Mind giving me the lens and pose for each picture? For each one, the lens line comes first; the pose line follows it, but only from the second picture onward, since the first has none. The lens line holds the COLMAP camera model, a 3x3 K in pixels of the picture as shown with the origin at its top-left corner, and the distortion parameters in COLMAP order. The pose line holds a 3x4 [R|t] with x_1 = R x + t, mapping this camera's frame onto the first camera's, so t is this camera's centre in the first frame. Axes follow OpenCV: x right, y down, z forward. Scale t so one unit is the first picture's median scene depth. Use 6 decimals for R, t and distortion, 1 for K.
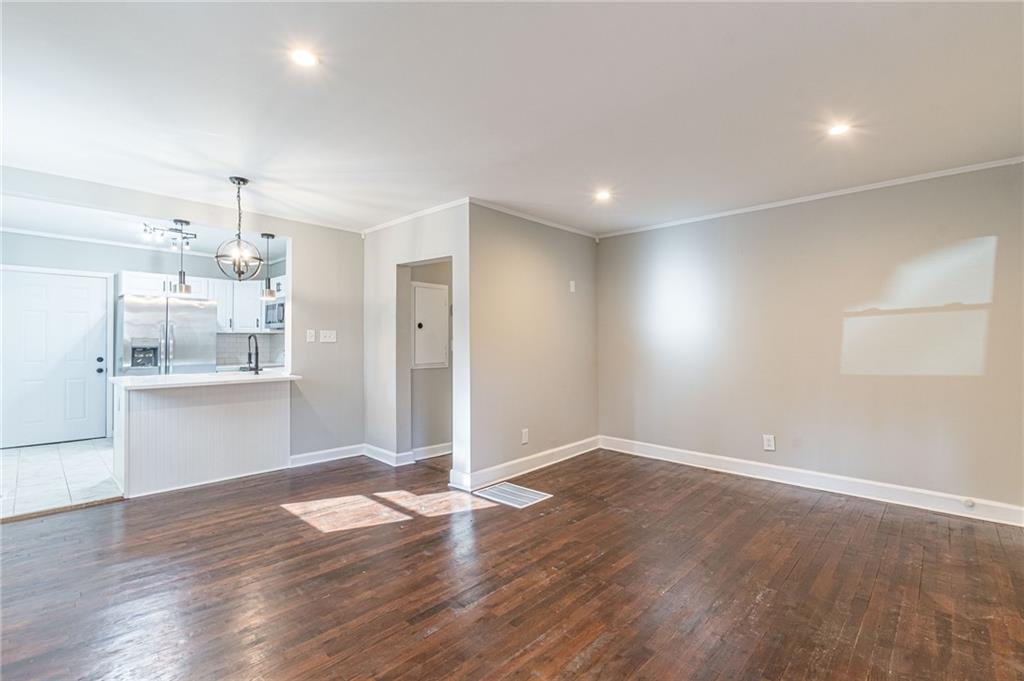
lens RADIAL K [[454.0, 0, 506.5], [0, 454.0, 342.6], [0, 0, 1]] dist [0.003663, -0.001780]
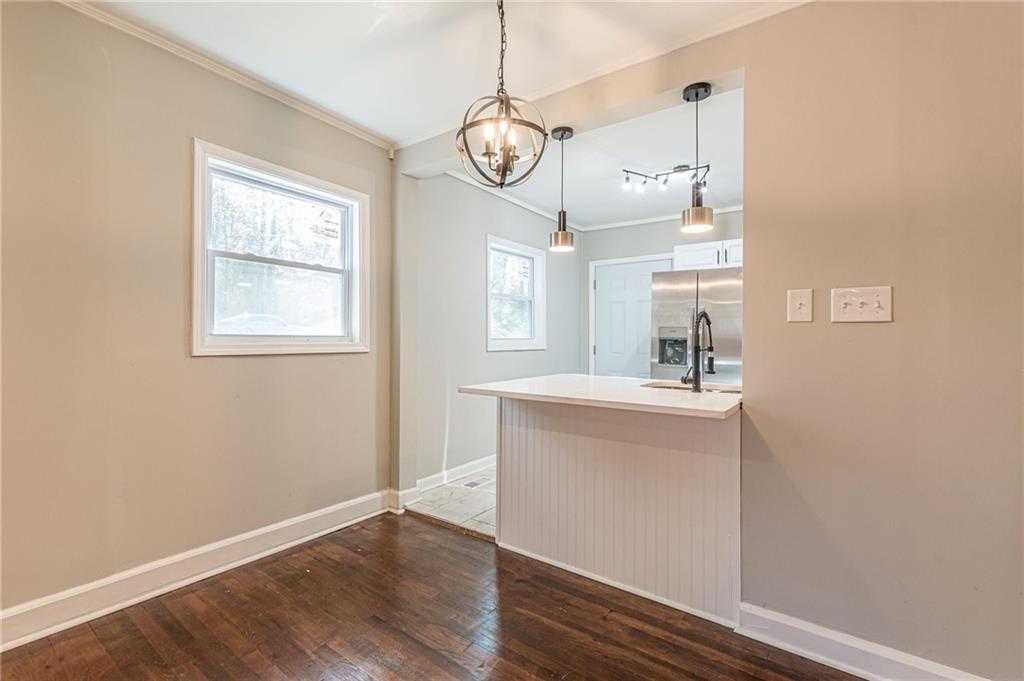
lens RADIAL K [[454.0, 0, 510.2], [0, 454.0, 334.8], [0, 0, 1]] dist [0.003663, -0.001780]
pose [[0.139925, -0.008861, -0.990122, -0.087415], [-0.010555, 0.999890, -0.010440, 0.015085], [0.990106, 0.011912, 0.139816, 0.664055]]
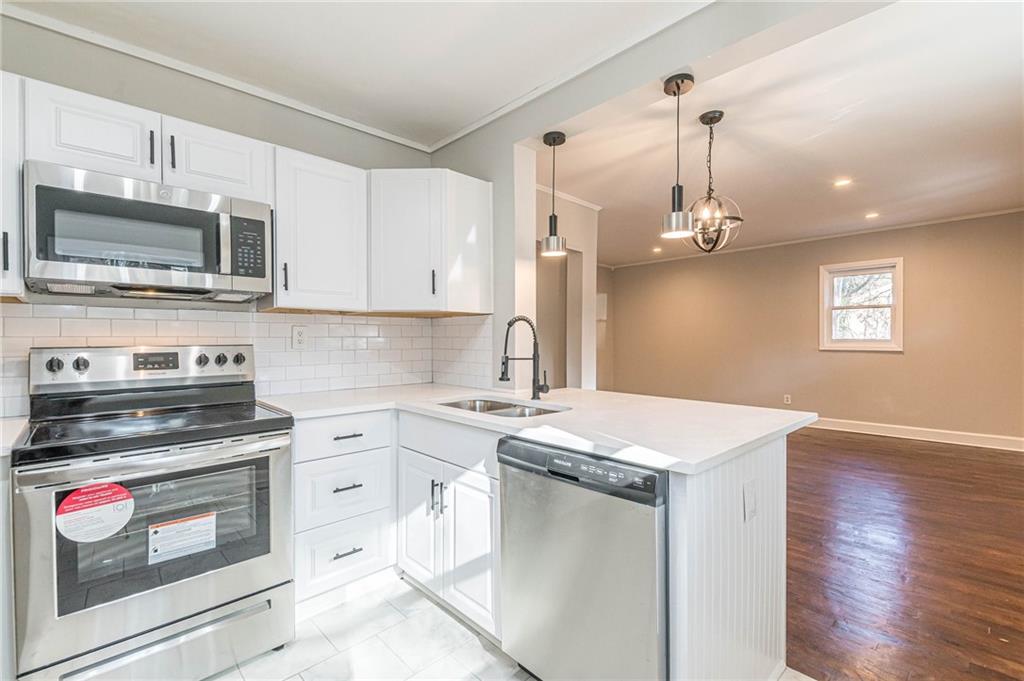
lens RADIAL K [[454.0, 0, 507.6], [0, 454.0, 340.2], [0, 0, 1]] dist [0.003663, -0.001780]
pose [[0.048565, -0.008199, 0.998786, -0.948160], [0.004447, 0.999958, 0.007993, 0.001820], [-0.998810, 0.004054, 0.048599, 0.907824]]
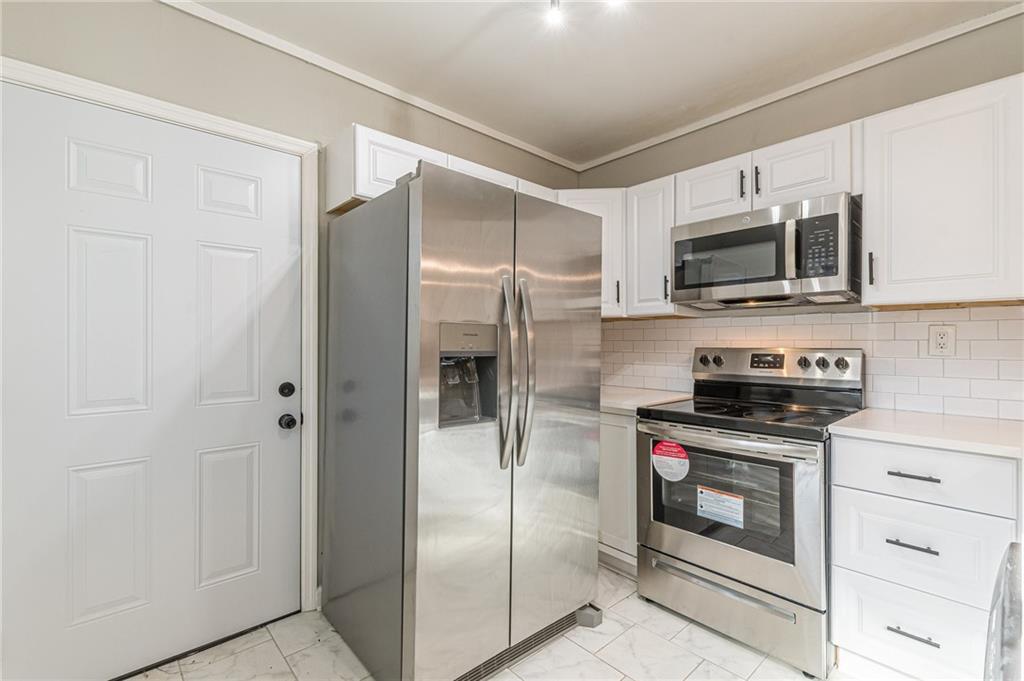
lens RADIAL K [[454.0, 0, 508.7], [0, 454.0, 341.9], [0, 0, 1]] dist [0.003663, -0.001780]
pose [[0.997259, -0.001835, -0.073972, -0.794446], [0.001718, 0.999997, -0.001651, 0.002881], [0.073975, 0.001519, 0.997259, 0.757695]]
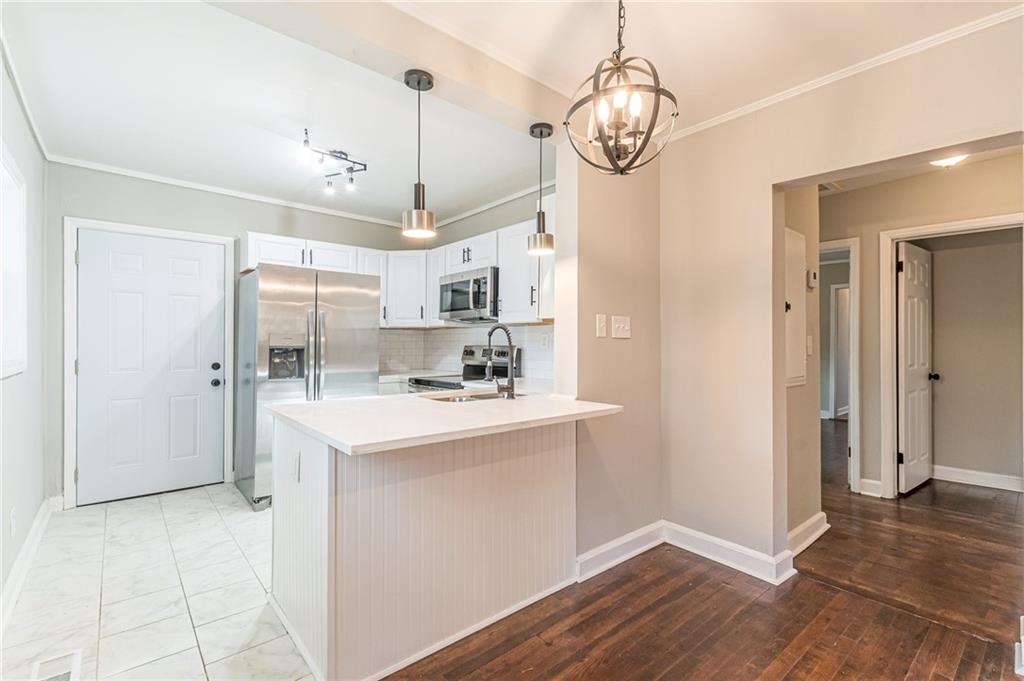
lens RADIAL K [[454.0, 0, 506.0], [0, 454.0, 341.9], [0, 0, 1]] dist [0.003663, -0.001780]
pose [[0.994570, -0.000906, -0.104068, -0.452613], [0.000324, 0.999984, -0.005615, 0.006836], [0.104072, 0.005551, 0.994554, 0.429089]]
